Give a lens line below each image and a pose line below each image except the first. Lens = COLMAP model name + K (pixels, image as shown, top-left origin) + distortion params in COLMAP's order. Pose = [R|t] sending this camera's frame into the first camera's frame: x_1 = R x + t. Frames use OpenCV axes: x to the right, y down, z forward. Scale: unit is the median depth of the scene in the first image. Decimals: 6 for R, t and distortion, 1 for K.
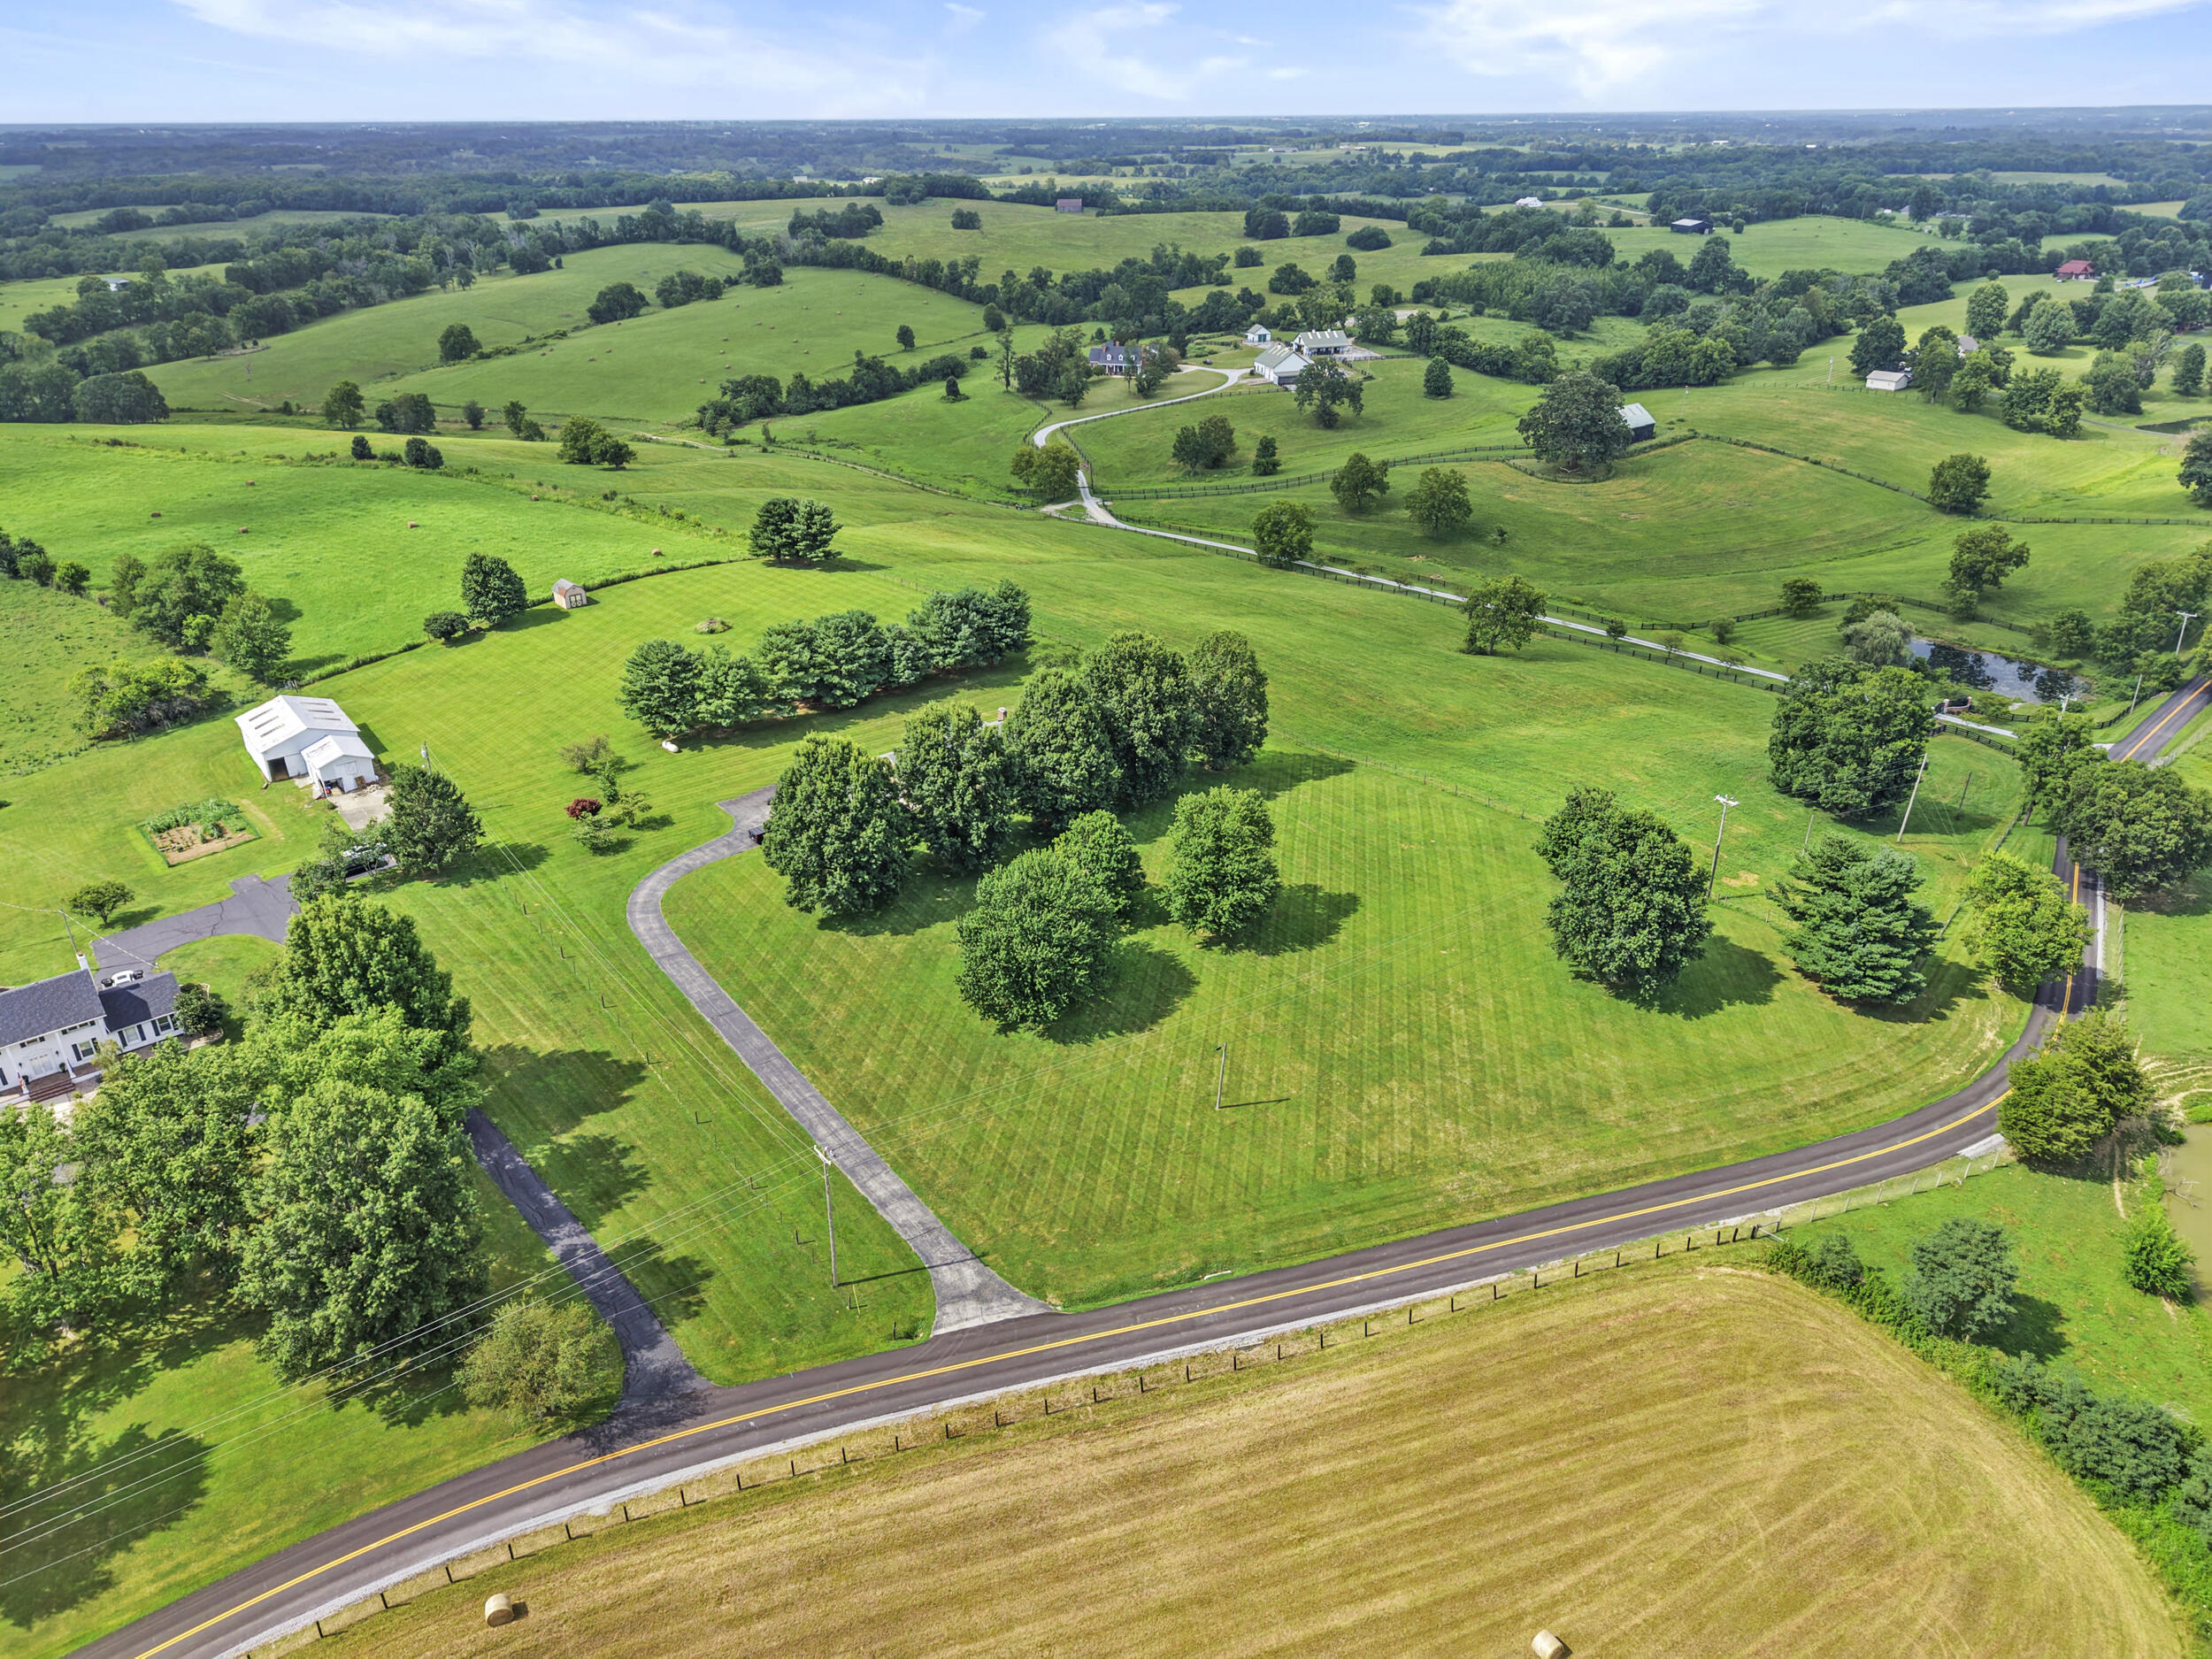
lens RADIAL K [[1535.3, 0, 1101.9], [0, 1535.3, 827.4], [0, 0, 1]] dist [0.027365, -0.001719]
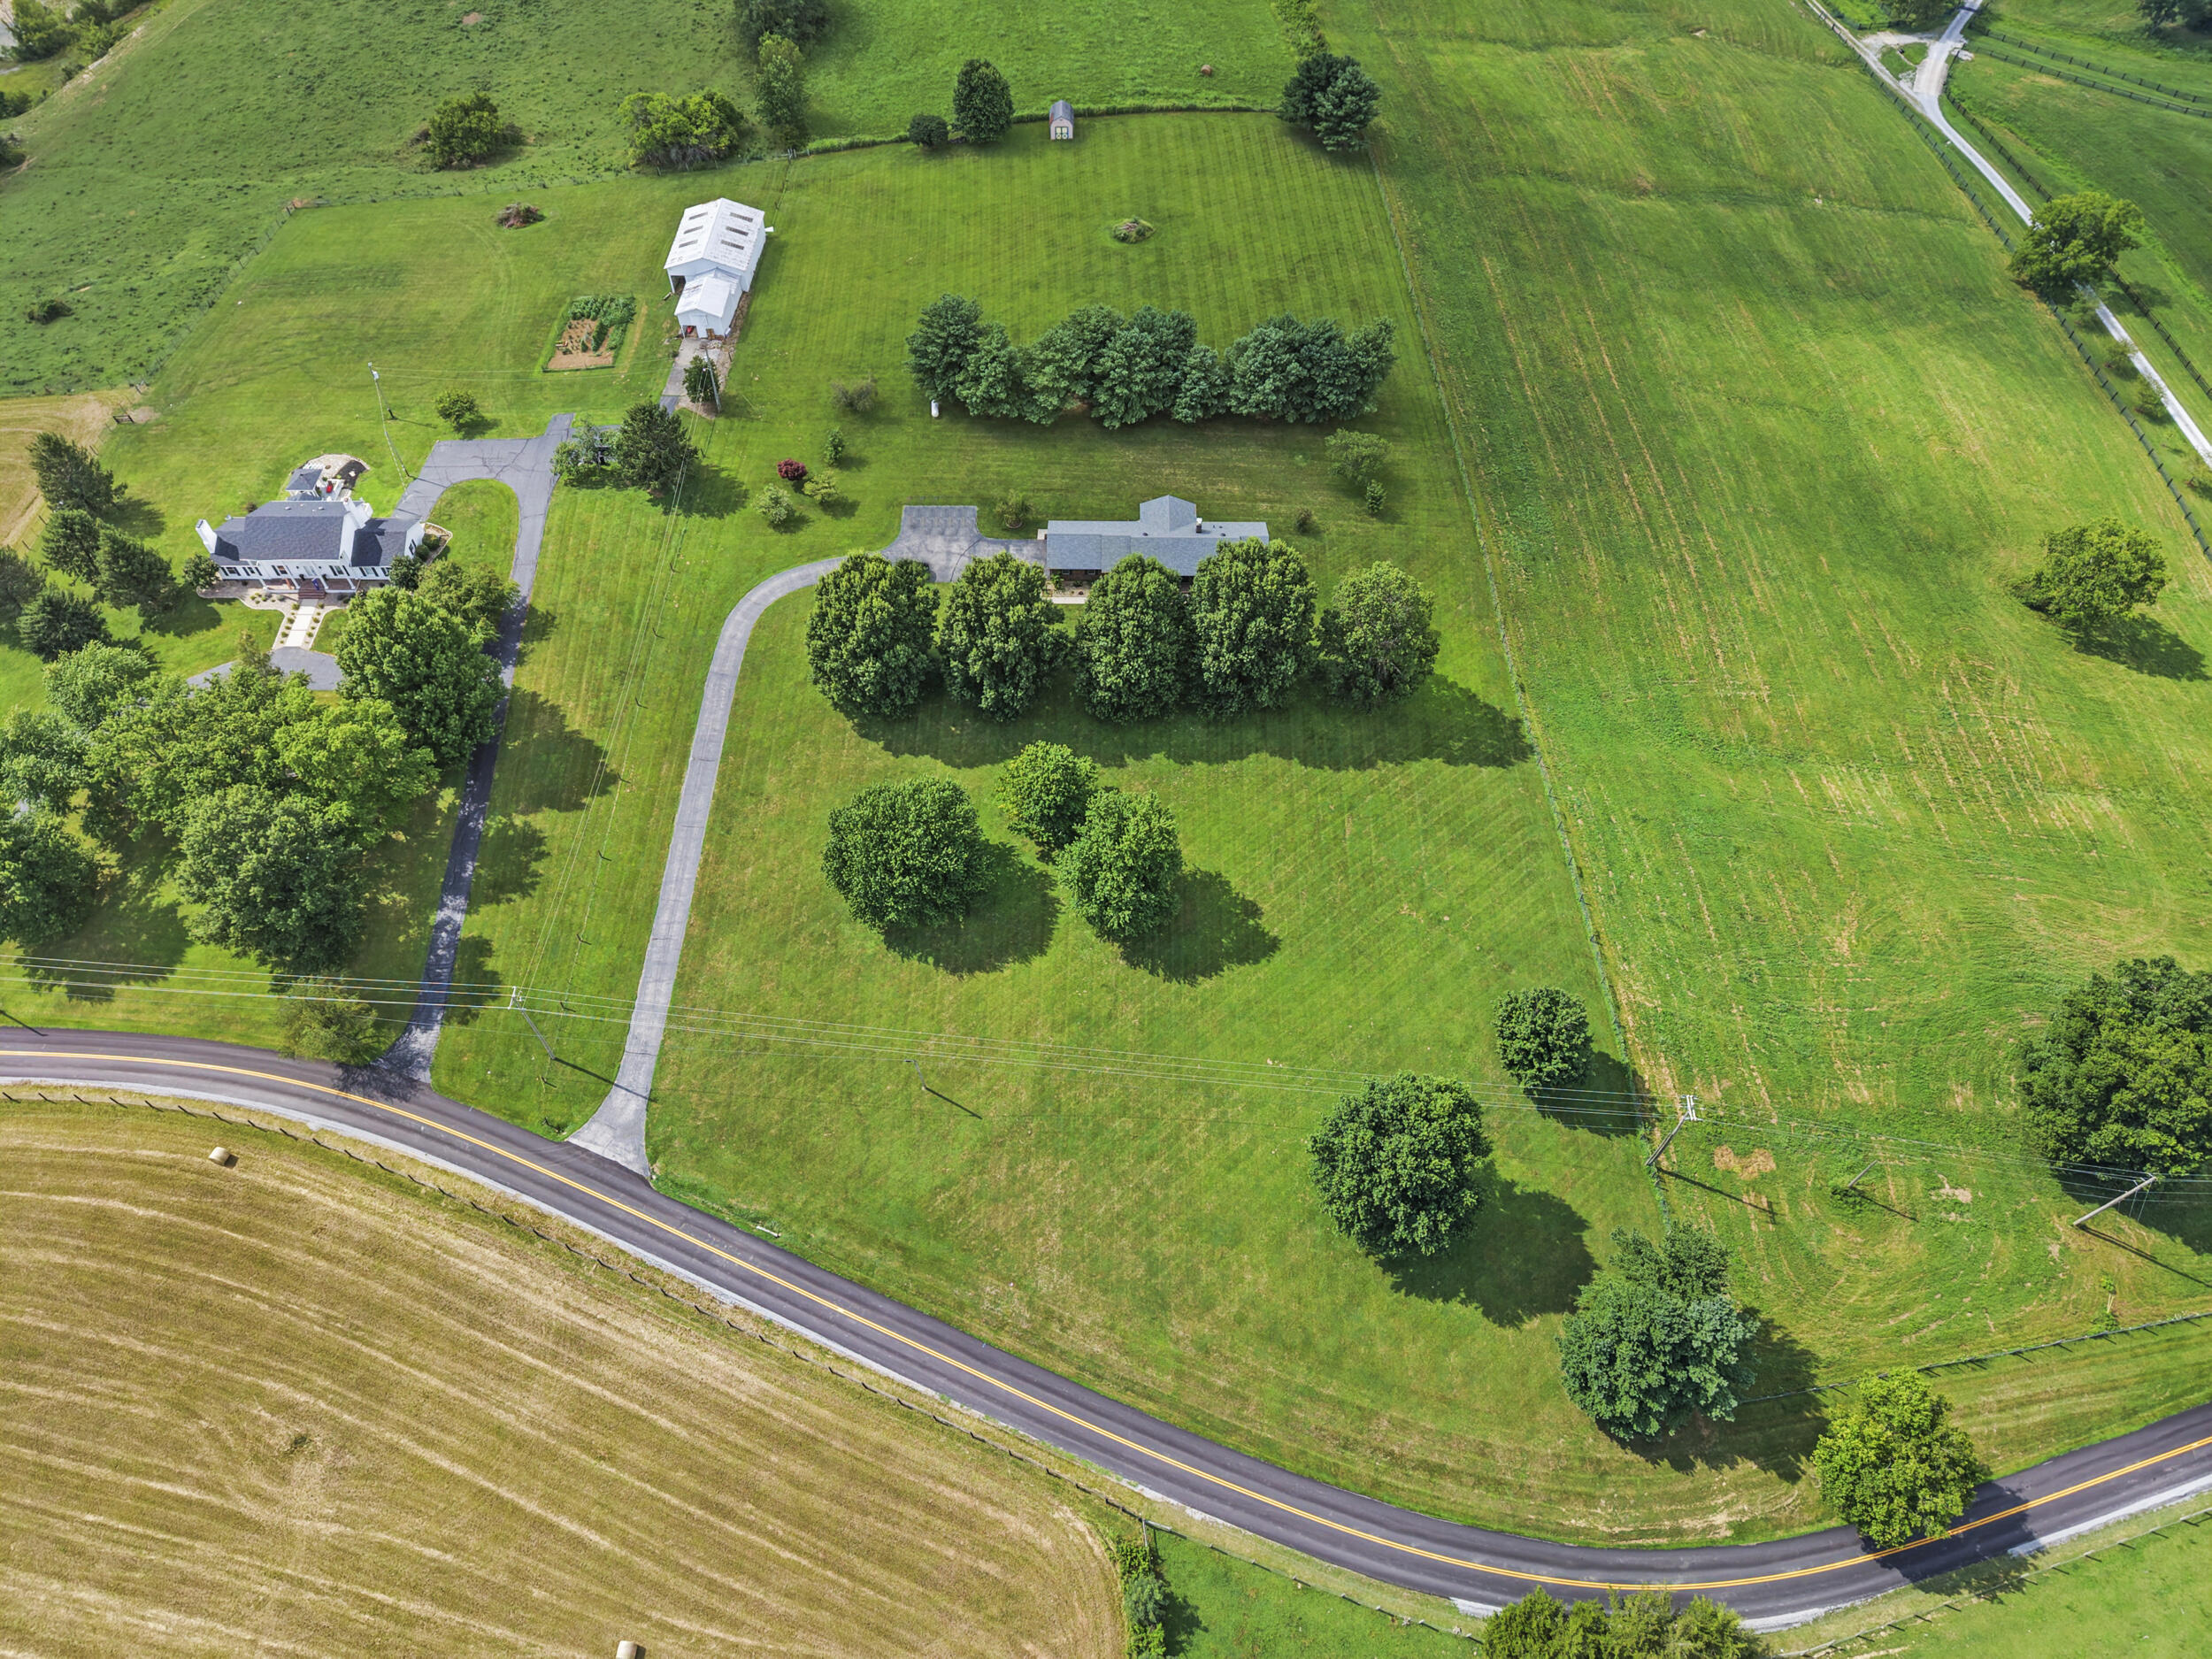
lens RADIAL K [[1535.3, 0, 1110.2], [0, 1535.3, 834.7], [0, 0, 1]] dist [0.027365, -0.001719]
pose [[0.749394, 0.534480, -0.390819, 0.601207], [-0.273023, 0.787172, 0.553008, -0.716542], [0.603214, -0.307718, 0.735828, 0.381733]]
